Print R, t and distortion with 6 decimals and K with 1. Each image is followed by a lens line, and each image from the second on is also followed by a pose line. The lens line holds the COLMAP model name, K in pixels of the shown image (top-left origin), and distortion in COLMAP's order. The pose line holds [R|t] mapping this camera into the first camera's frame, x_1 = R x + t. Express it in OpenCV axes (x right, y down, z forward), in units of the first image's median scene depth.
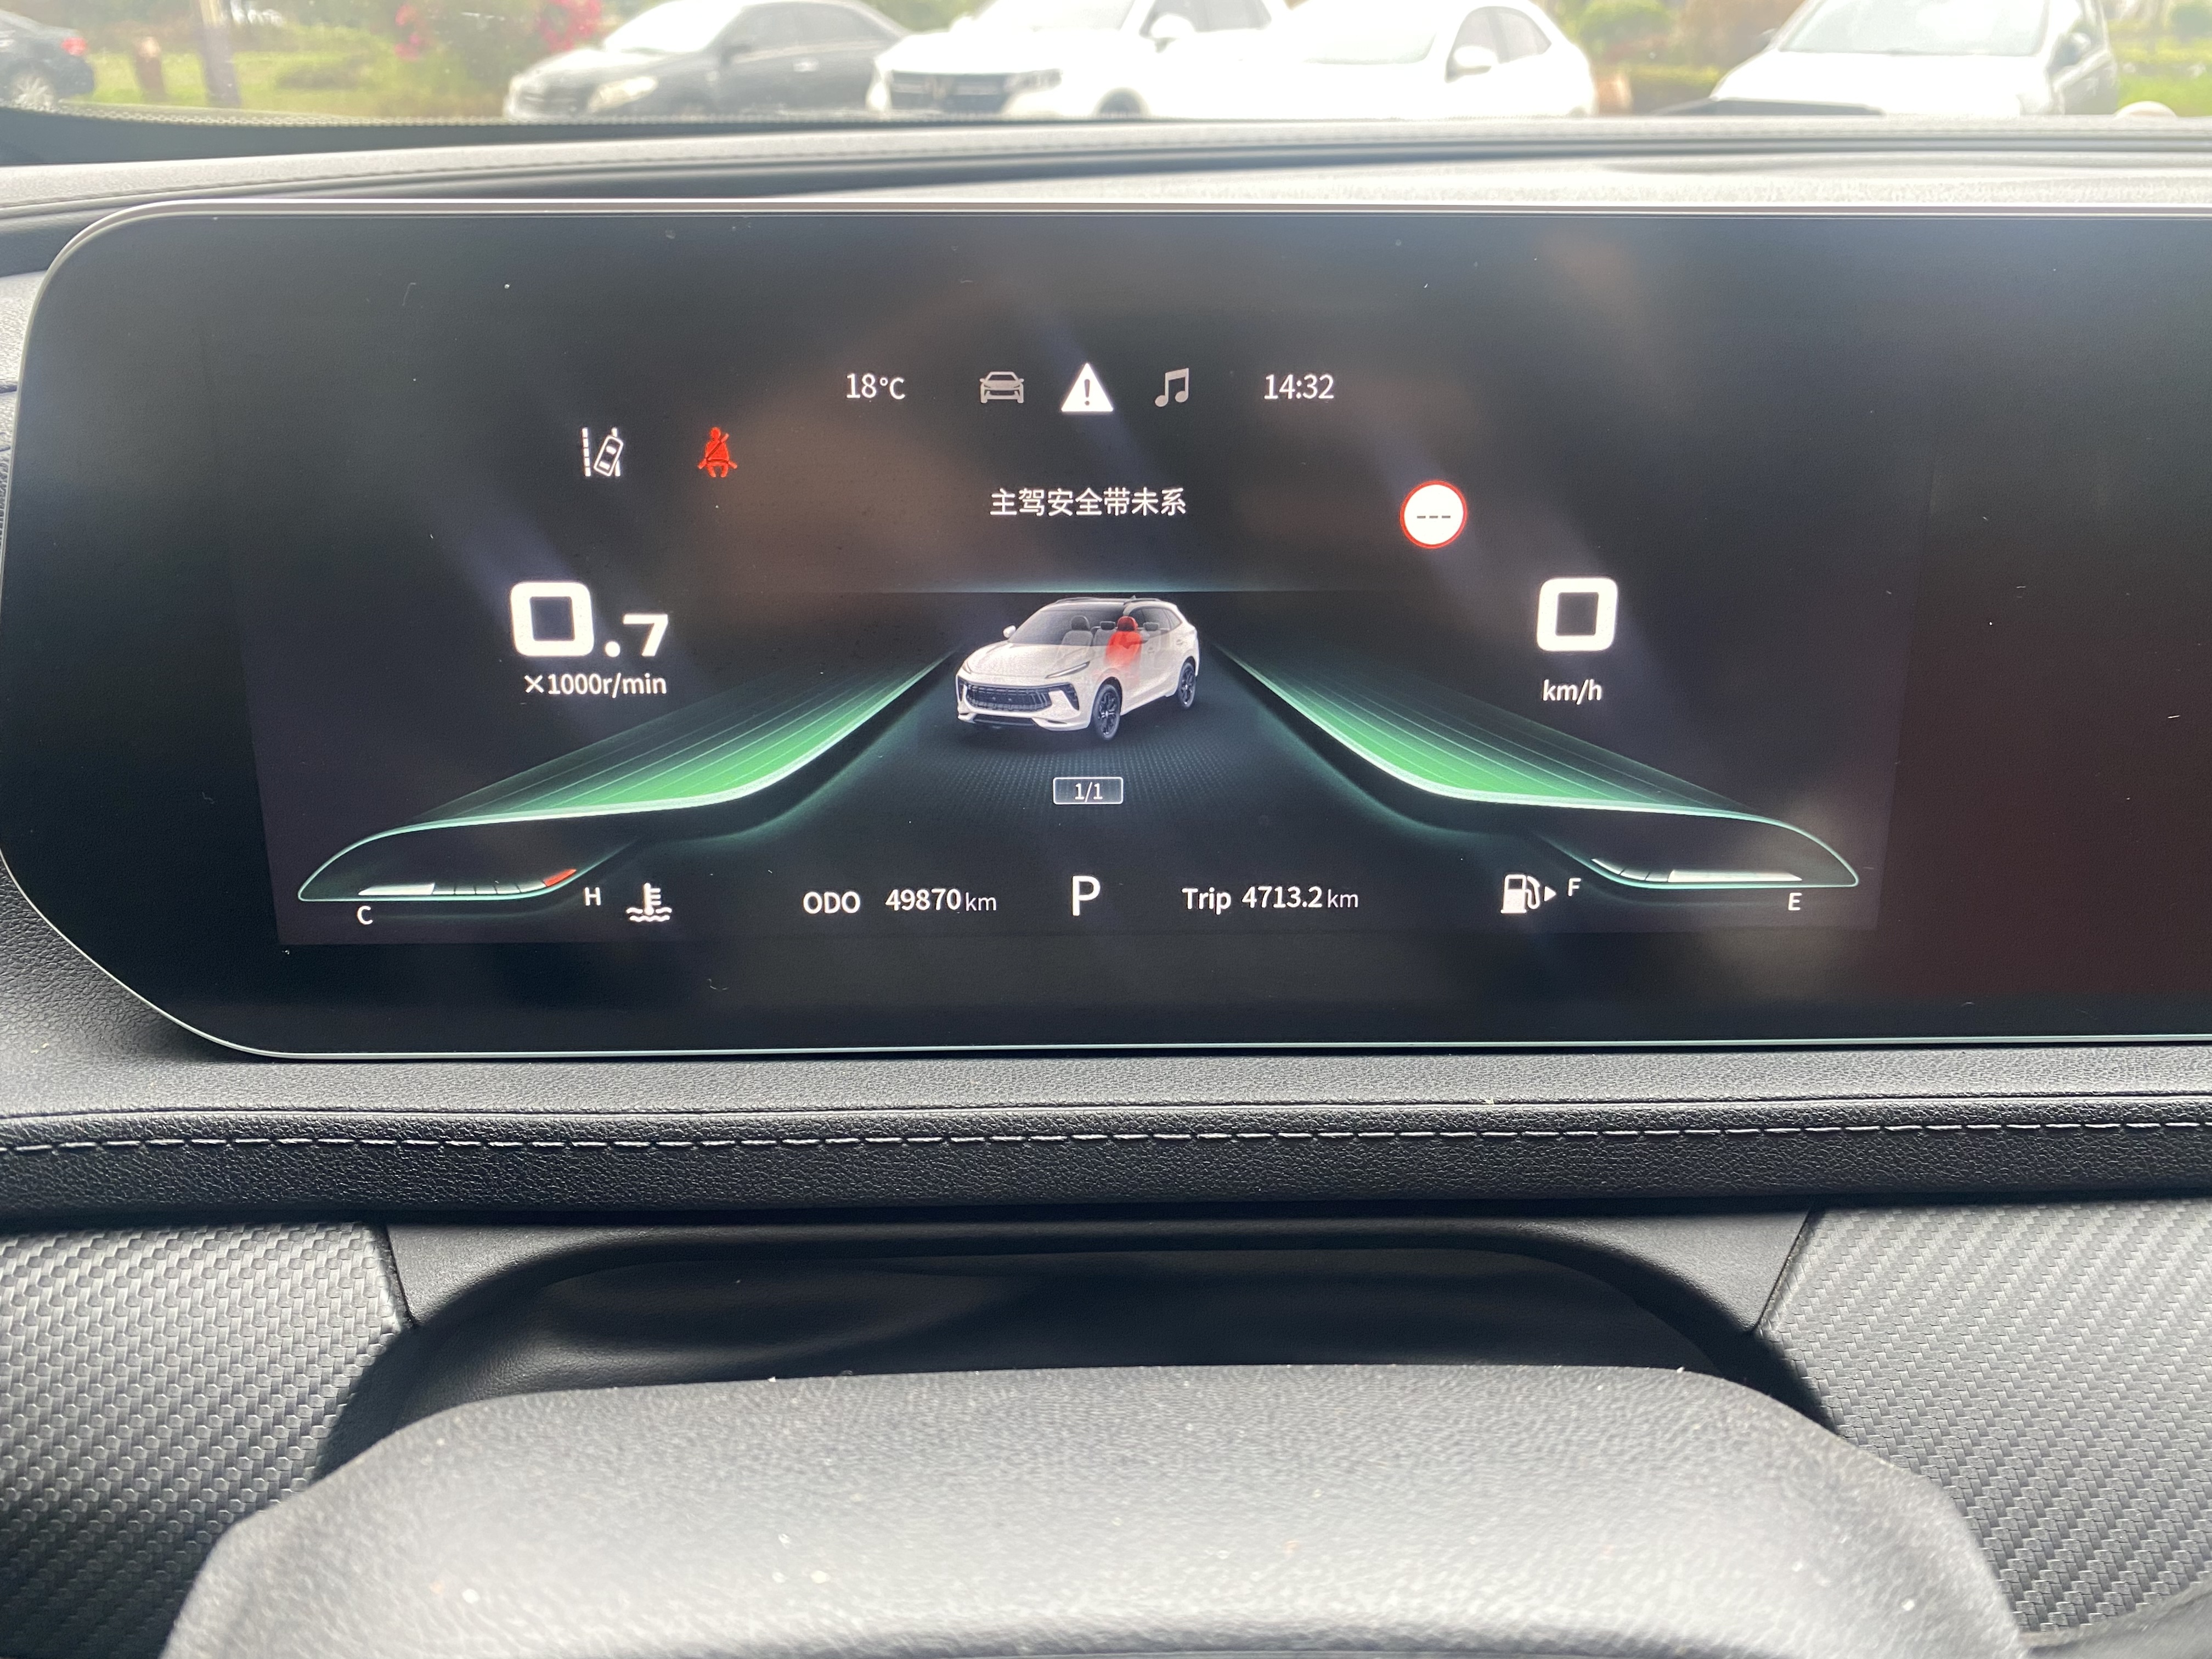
lens RADIAL K [[1688.1, 0, 1074.9], [0, 1688.1, 841.9], [0, 0, 1]] dist [0.064763, -0.110576]
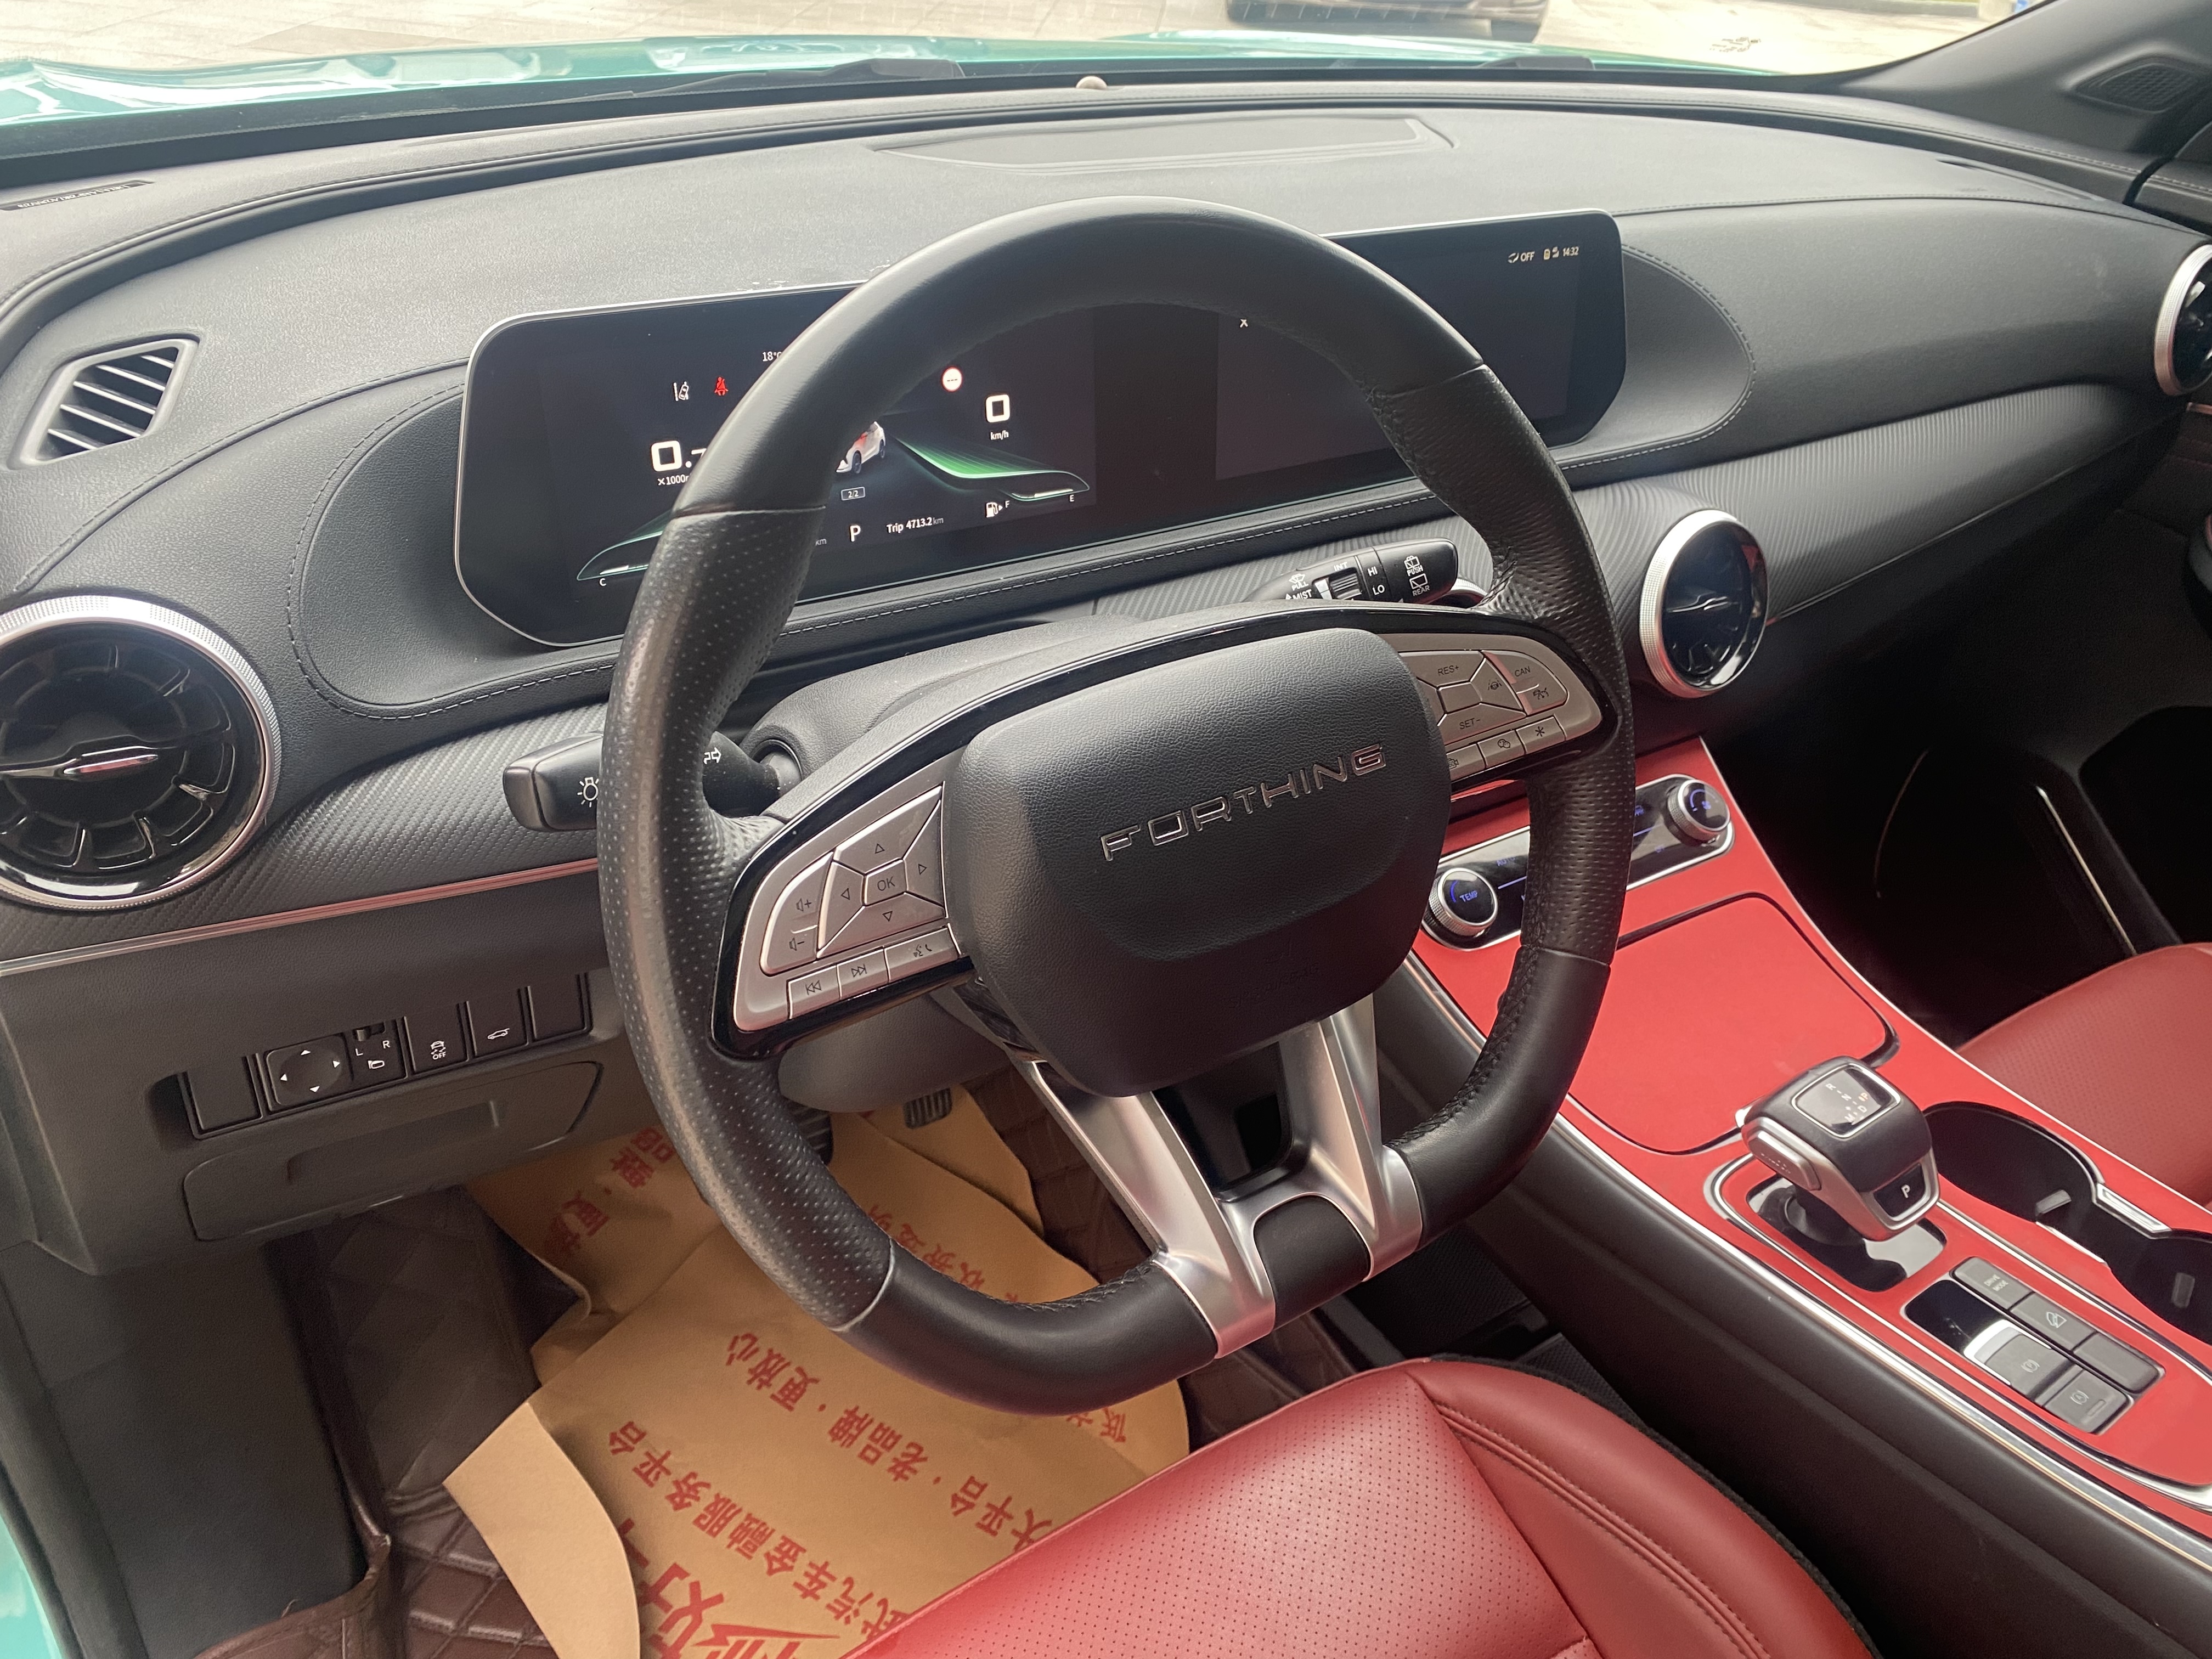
lens RADIAL K [[1688.1, 0, 1074.9], [0, 1688.1, 841.9], [0, 0, 1]] dist [0.064763, -0.110576]
pose [[0.849771, -0.239310, 0.469701, -1.141519], [0.153329, 0.964700, 0.214111, -0.018685], [-0.504360, -0.109927, 0.856468, -1.647249]]
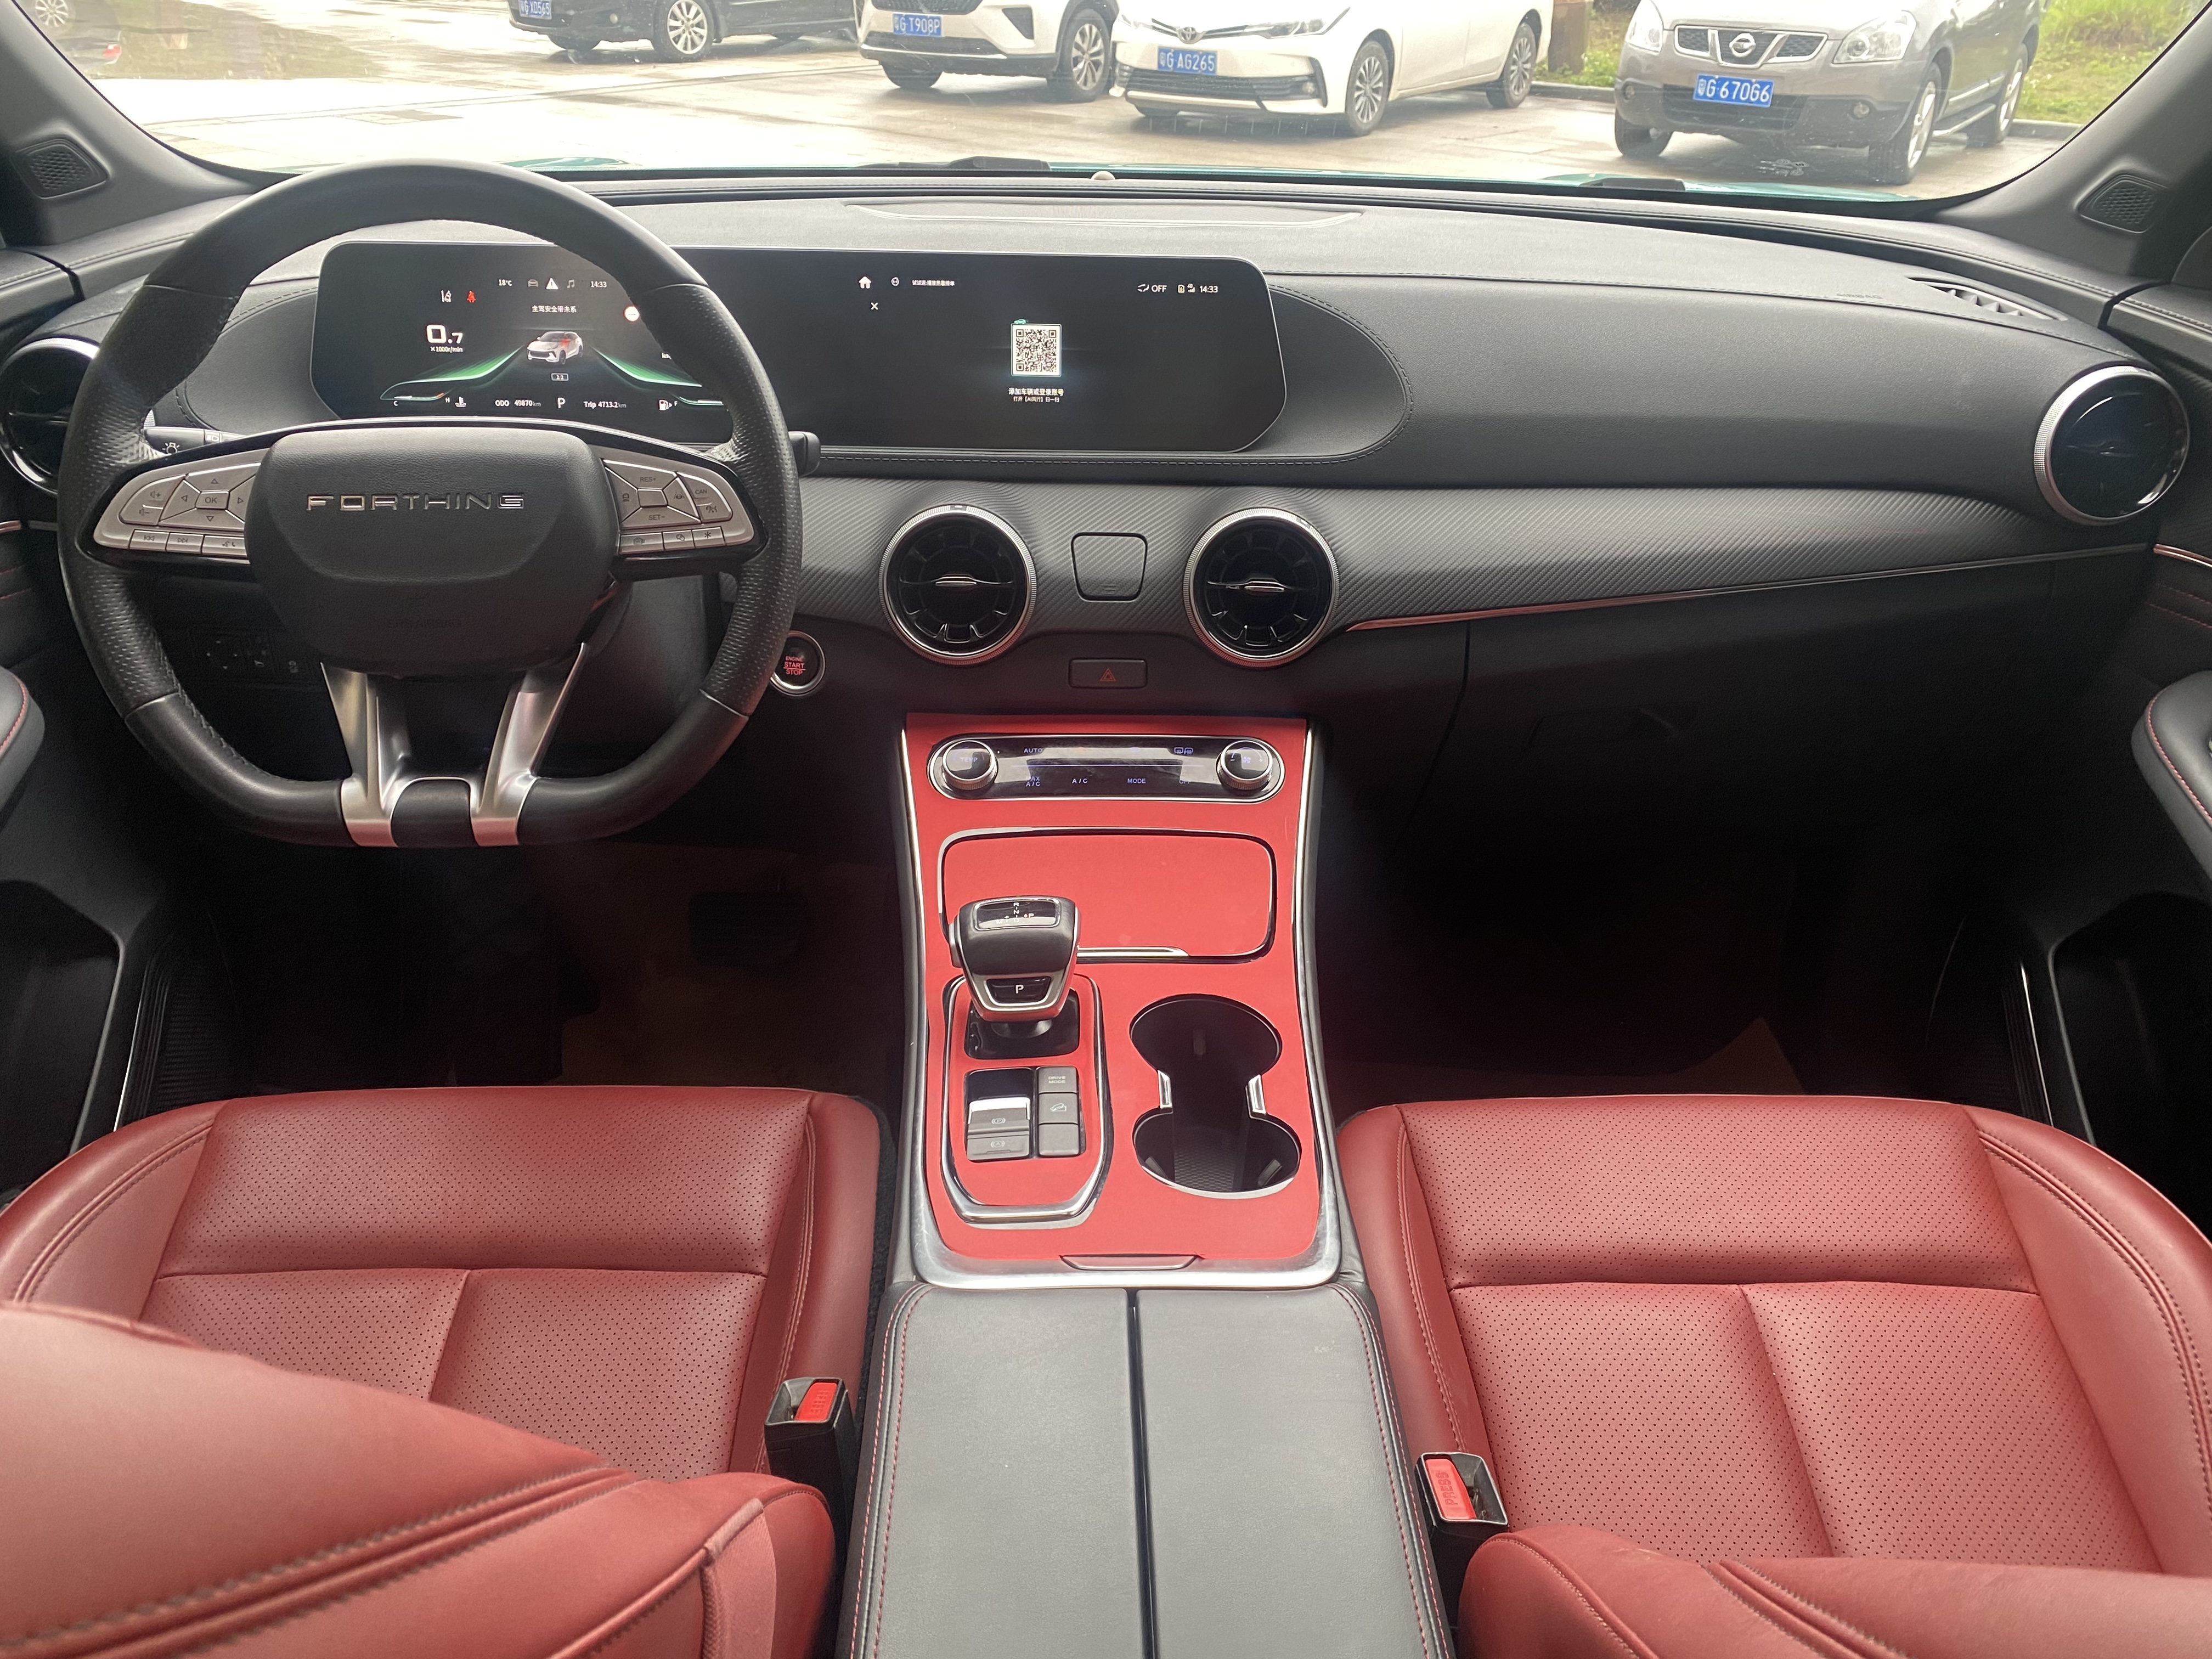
lens RADIAL K [[1709.7, 0, 1106.0], [0, 1709.7, 829.5], [0, 0, 1]] dist [-0.001072, -0.003492]
pose [[0.999730, 0.022267, -0.006570, 1.494535], [-0.021739, 0.997190, 0.071694, 0.799248], [0.008148, -0.071531, 0.997405, -3.524996]]
